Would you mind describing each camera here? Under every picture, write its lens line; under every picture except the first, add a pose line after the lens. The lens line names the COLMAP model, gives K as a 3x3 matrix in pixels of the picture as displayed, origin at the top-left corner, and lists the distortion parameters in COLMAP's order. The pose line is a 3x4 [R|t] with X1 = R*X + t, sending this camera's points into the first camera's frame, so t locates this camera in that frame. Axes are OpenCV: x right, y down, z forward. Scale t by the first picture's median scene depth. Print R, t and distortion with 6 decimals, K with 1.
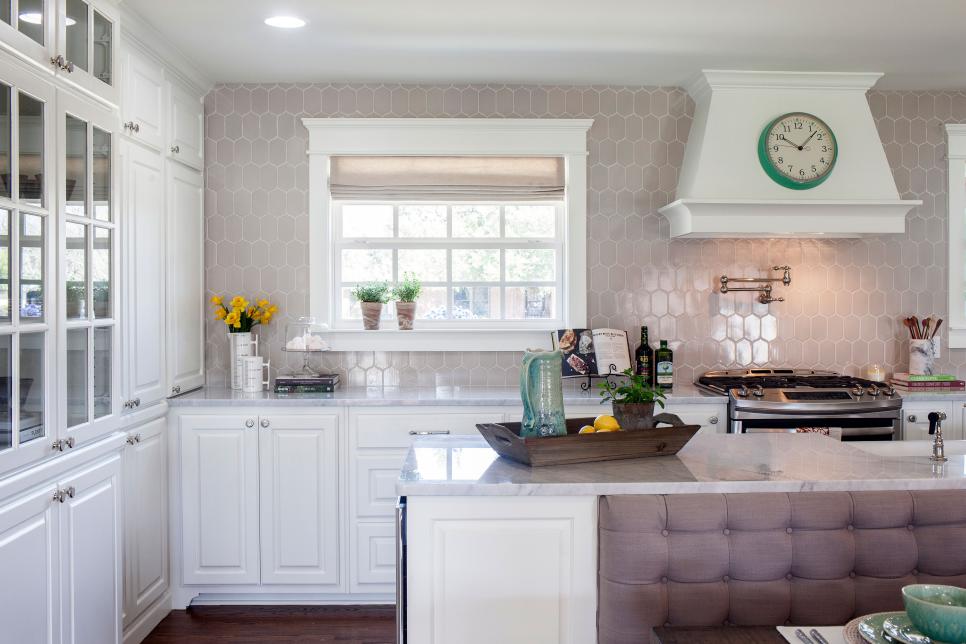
lens RADIAL K [[993.1, 0, 484.5], [0, 993.1, 319.1], [0, 0, 1]] dist [-0.128632, 0.000000]
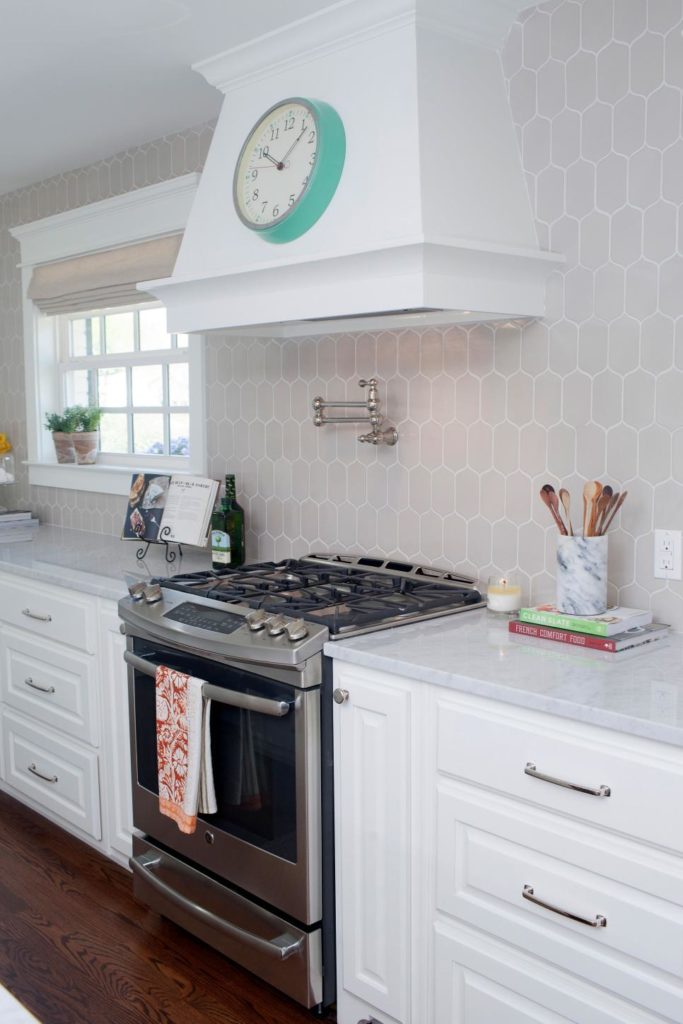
lens RADIAL K [[1052.8, 0, 341.6], [0, 1052.8, 512.6], [0, 0, 1]] dist [-0.128632, 0.000000]
pose [[0.650099, 0.076389, -0.756000, 0.764085], [-0.011204, 0.995789, 0.090984, -0.033106], [0.759767, -0.050678, 0.648217, 0.609243]]
